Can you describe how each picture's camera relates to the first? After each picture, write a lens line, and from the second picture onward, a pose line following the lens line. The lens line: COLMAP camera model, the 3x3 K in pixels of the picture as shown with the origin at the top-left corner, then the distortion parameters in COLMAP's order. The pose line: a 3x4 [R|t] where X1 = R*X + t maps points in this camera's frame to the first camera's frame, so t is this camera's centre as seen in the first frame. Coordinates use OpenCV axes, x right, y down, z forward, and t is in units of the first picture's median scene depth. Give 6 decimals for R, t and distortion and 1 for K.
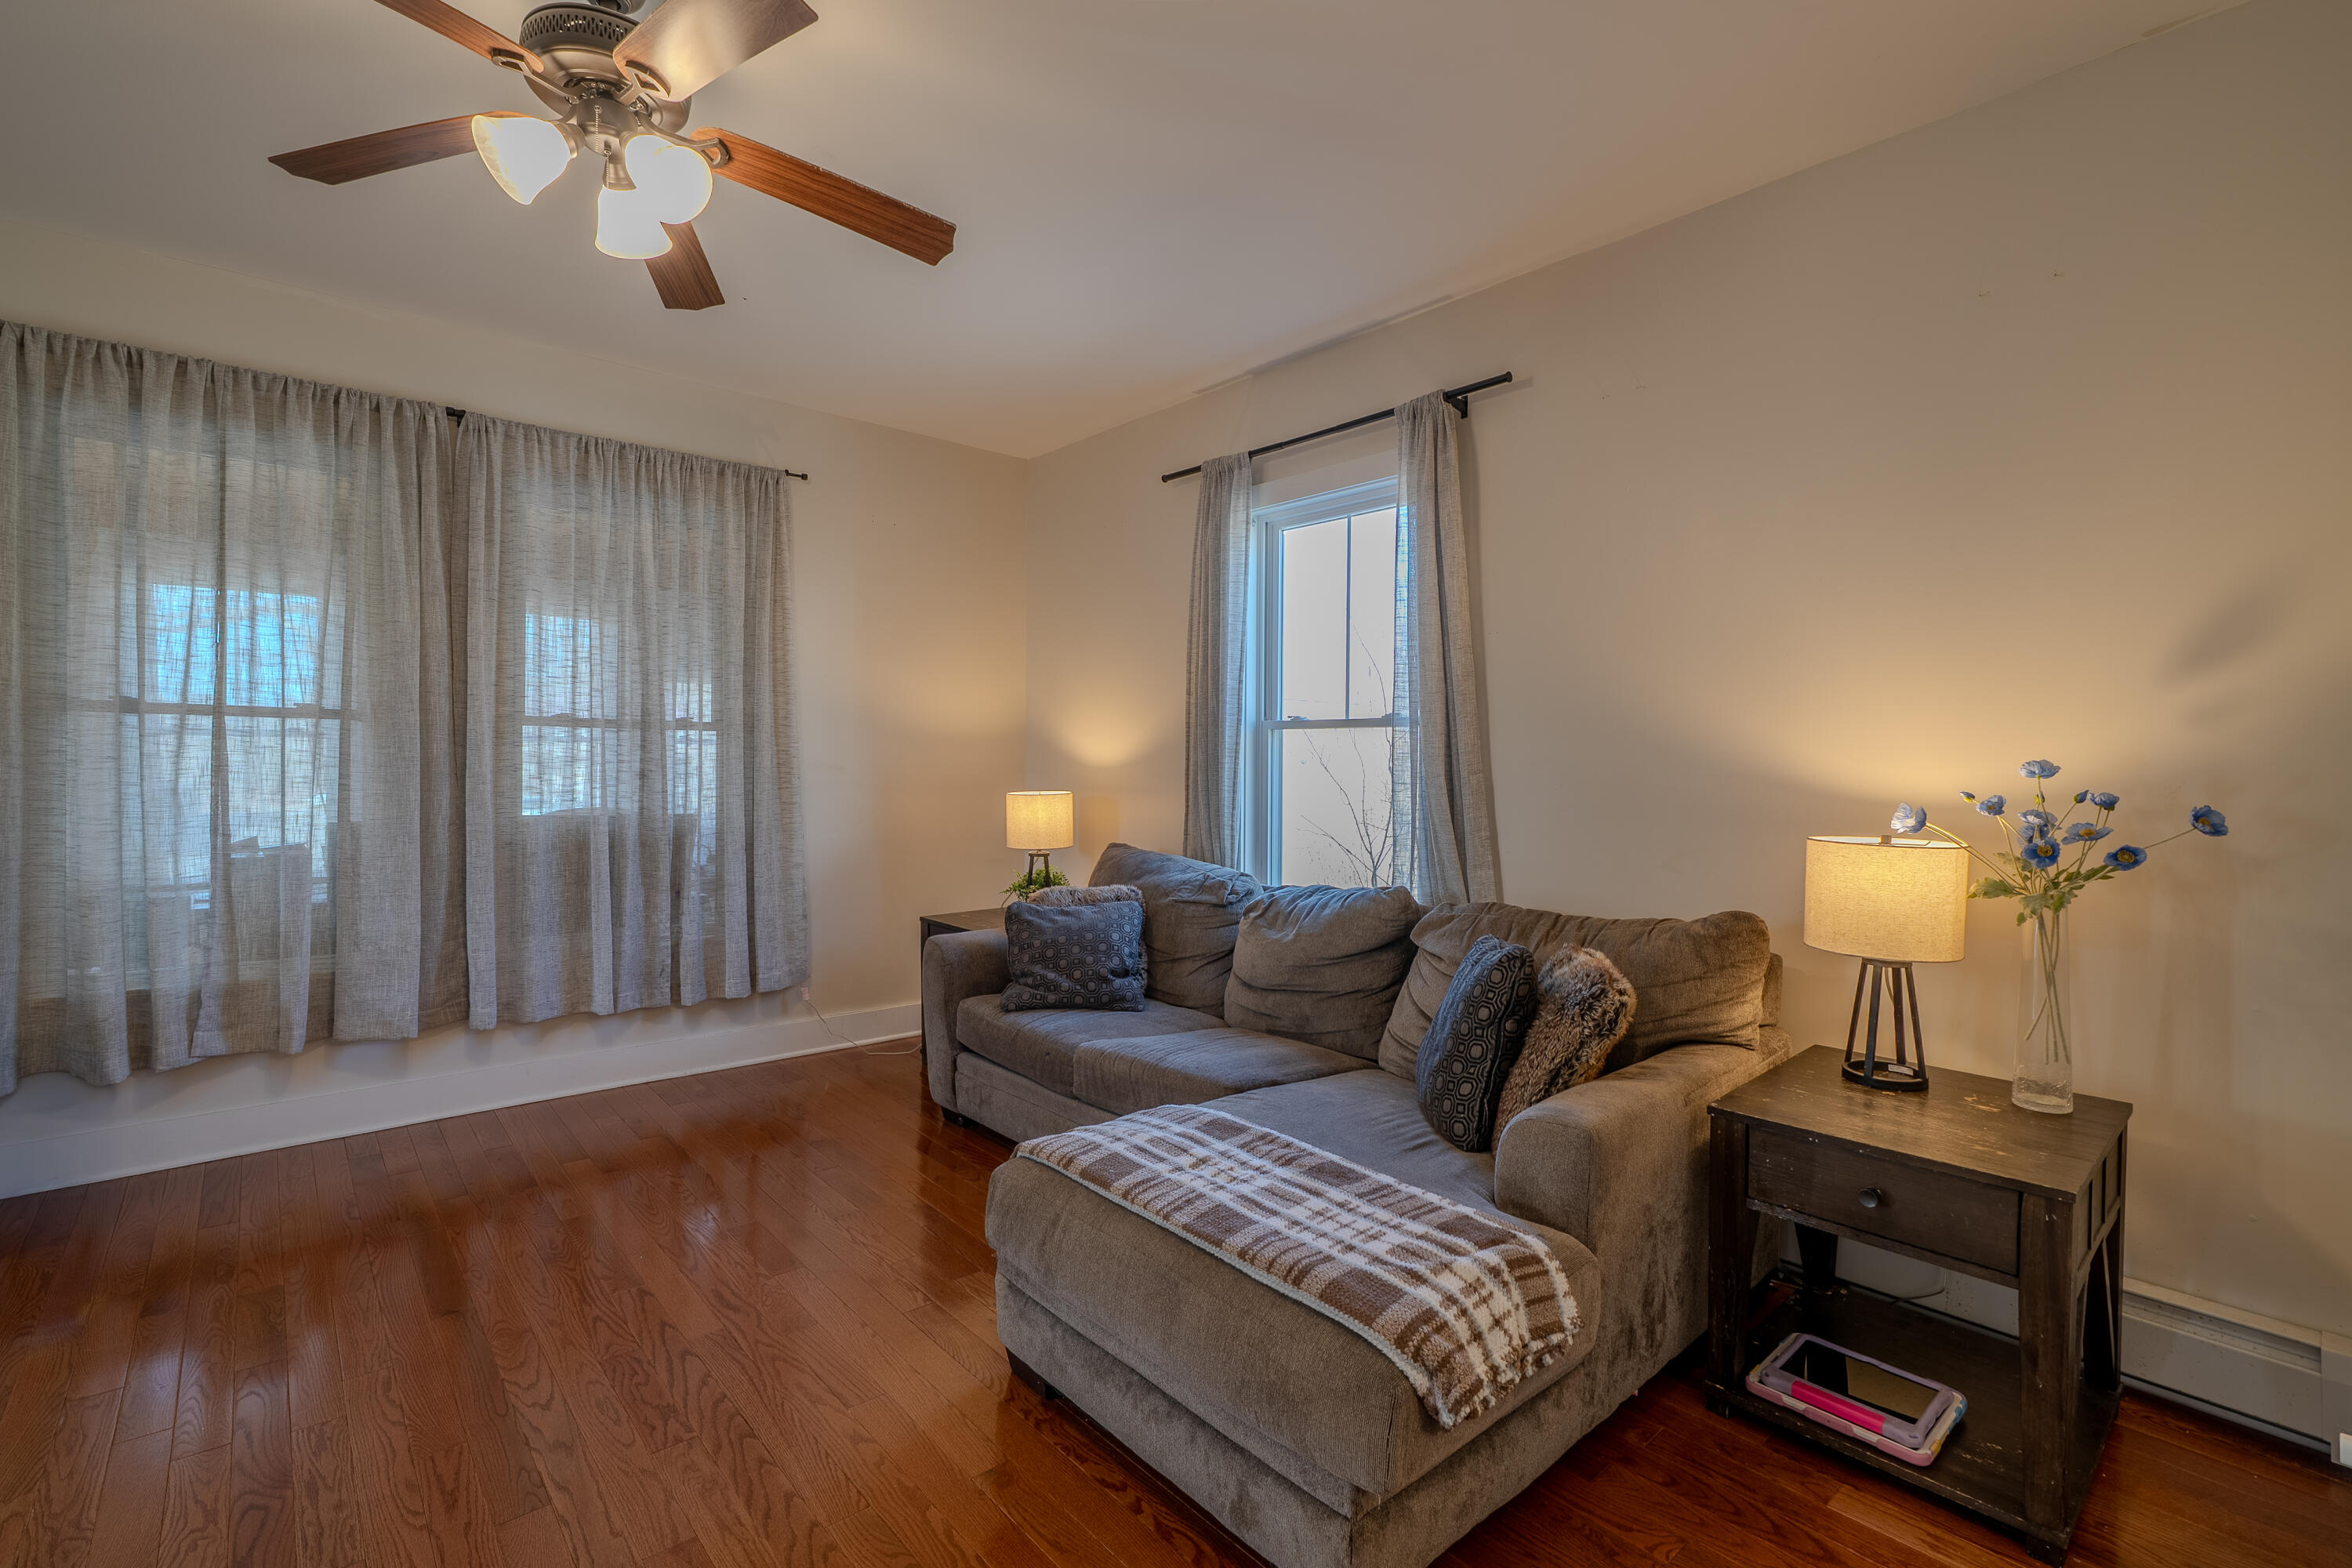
lens RADIAL K [[1056.1, 0, 1174.5], [0, 1056.1, 784.0], [0, 0, 1]] dist [-0.002571, 0.001887]
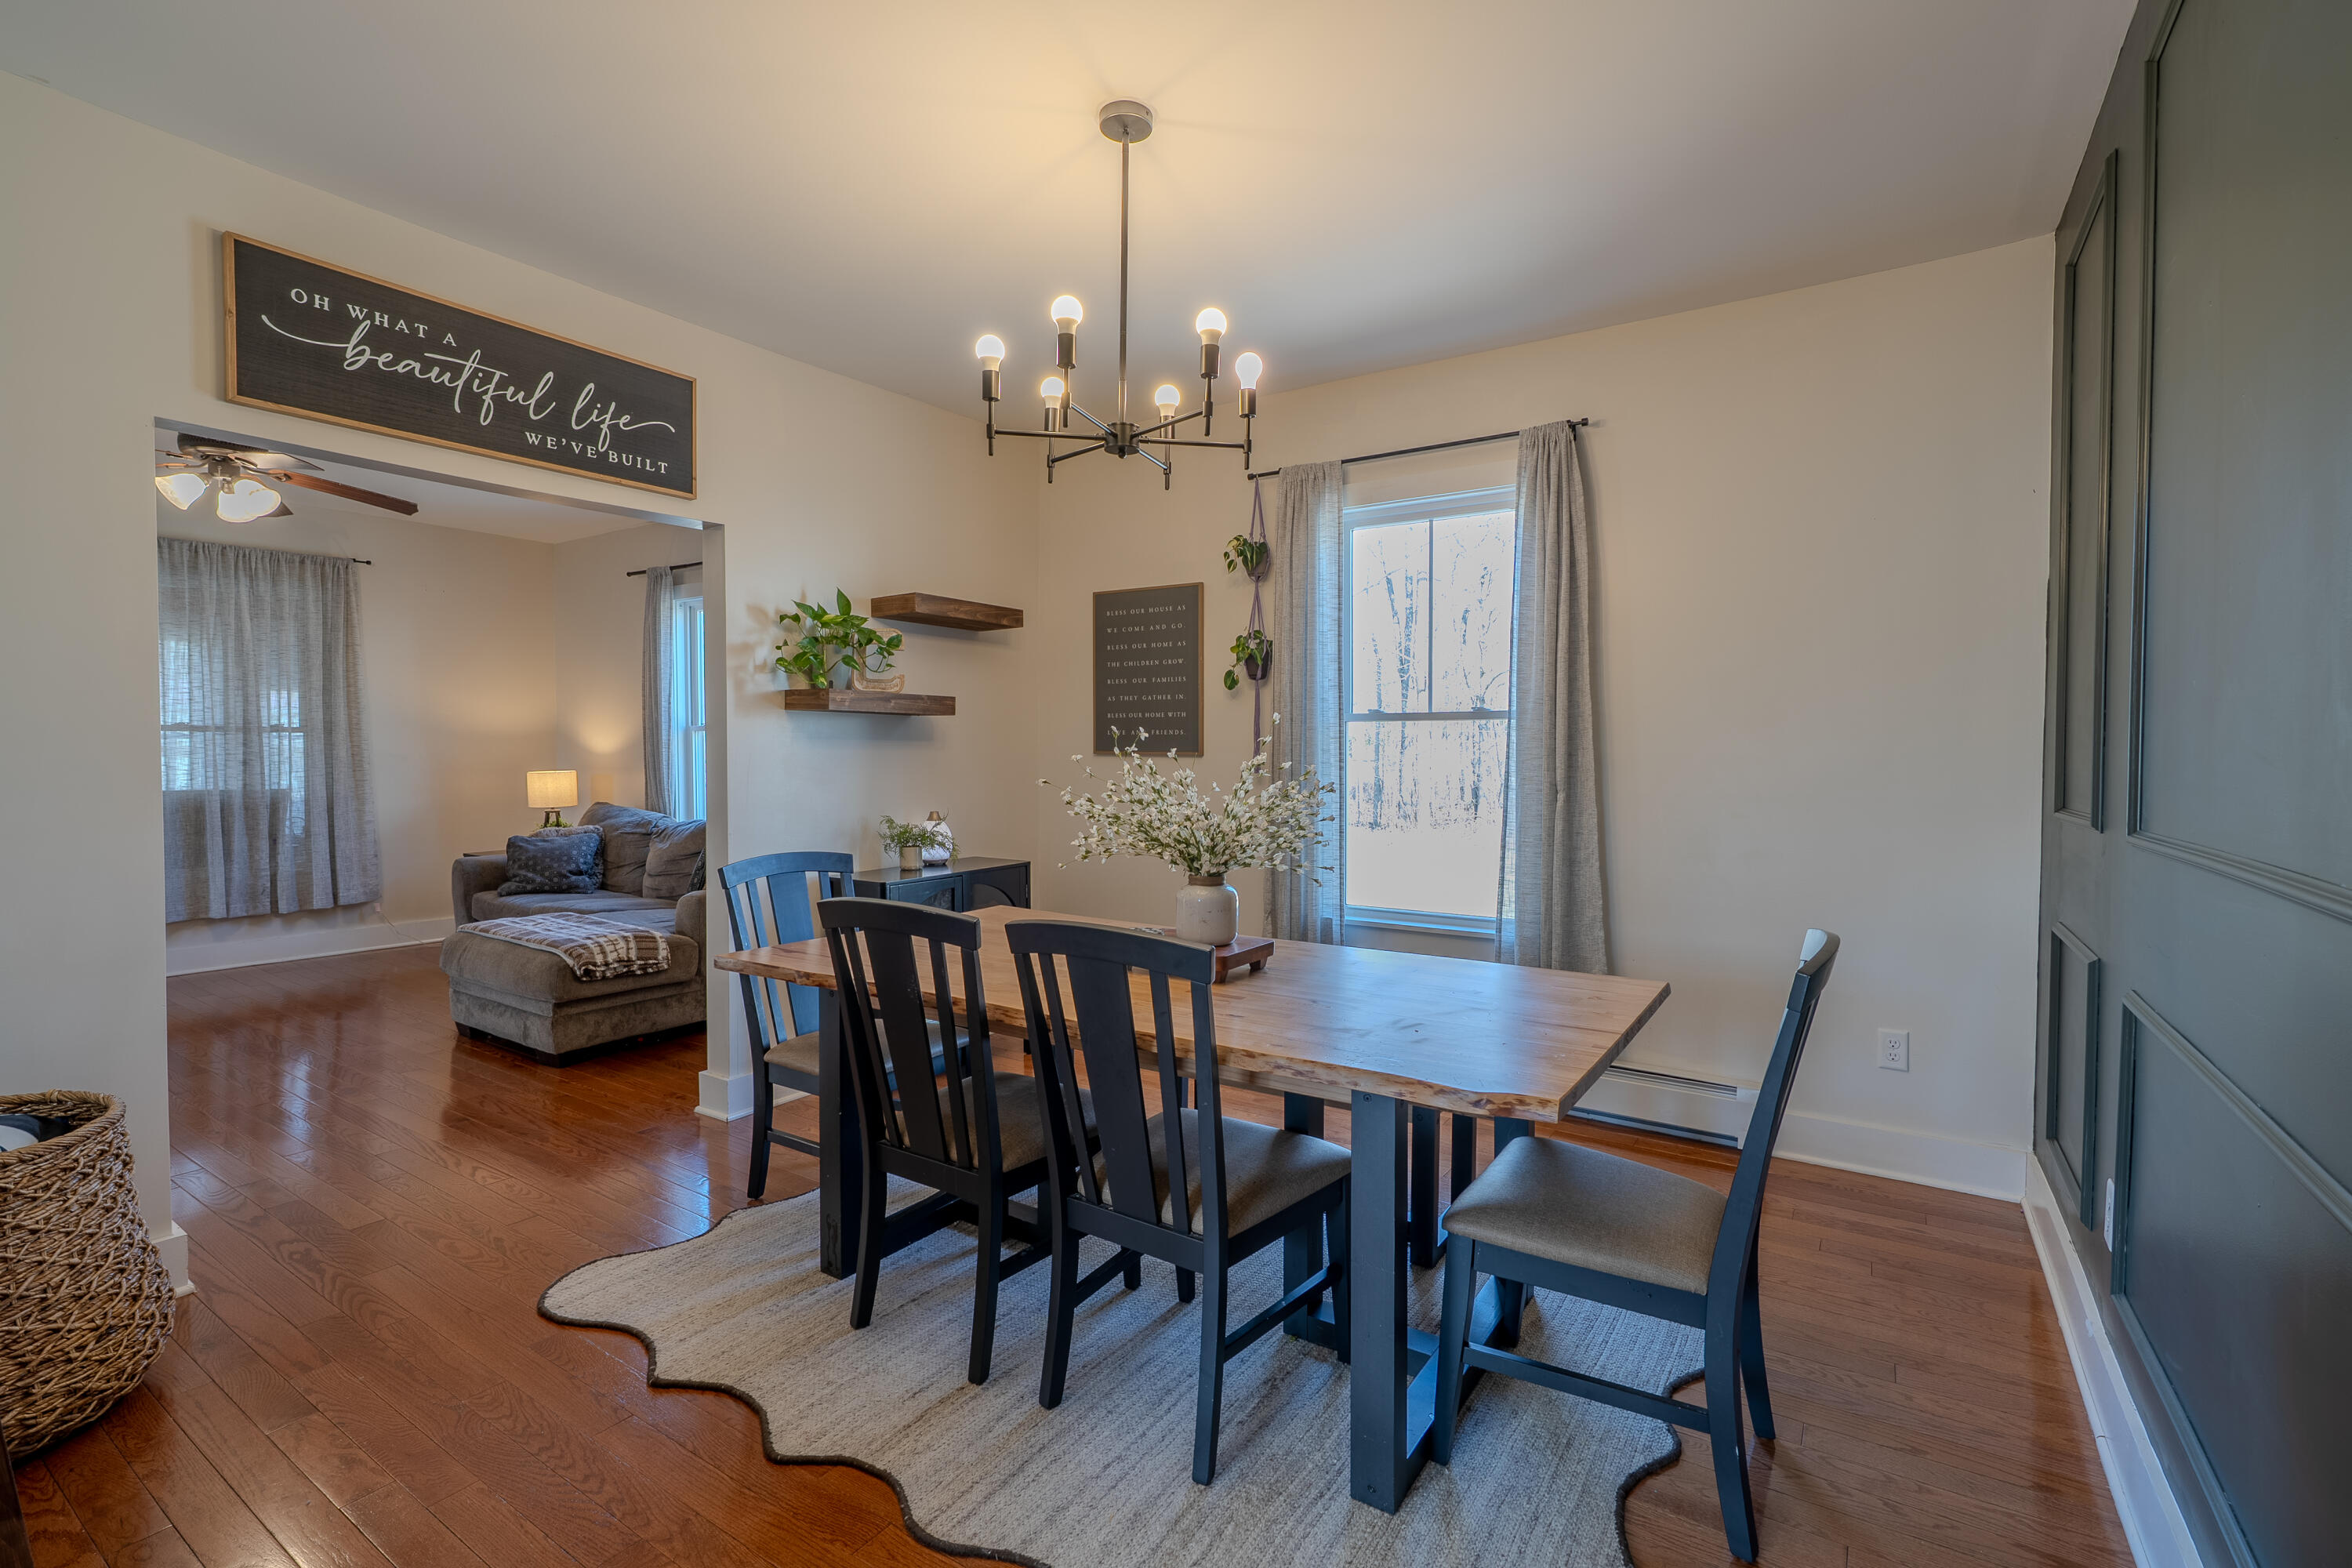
lens RADIAL K [[1056.1, 0, 1177.3], [0, 1056.1, 777.6], [0, 0, 1]] dist [-0.002571, 0.001887]
pose [[0.964374, -0.015150, 0.264109, 0.379710], [0.011671, 0.999823, 0.014736, 0.005863], [-0.264286, -0.011129, 0.964380, -0.800437]]
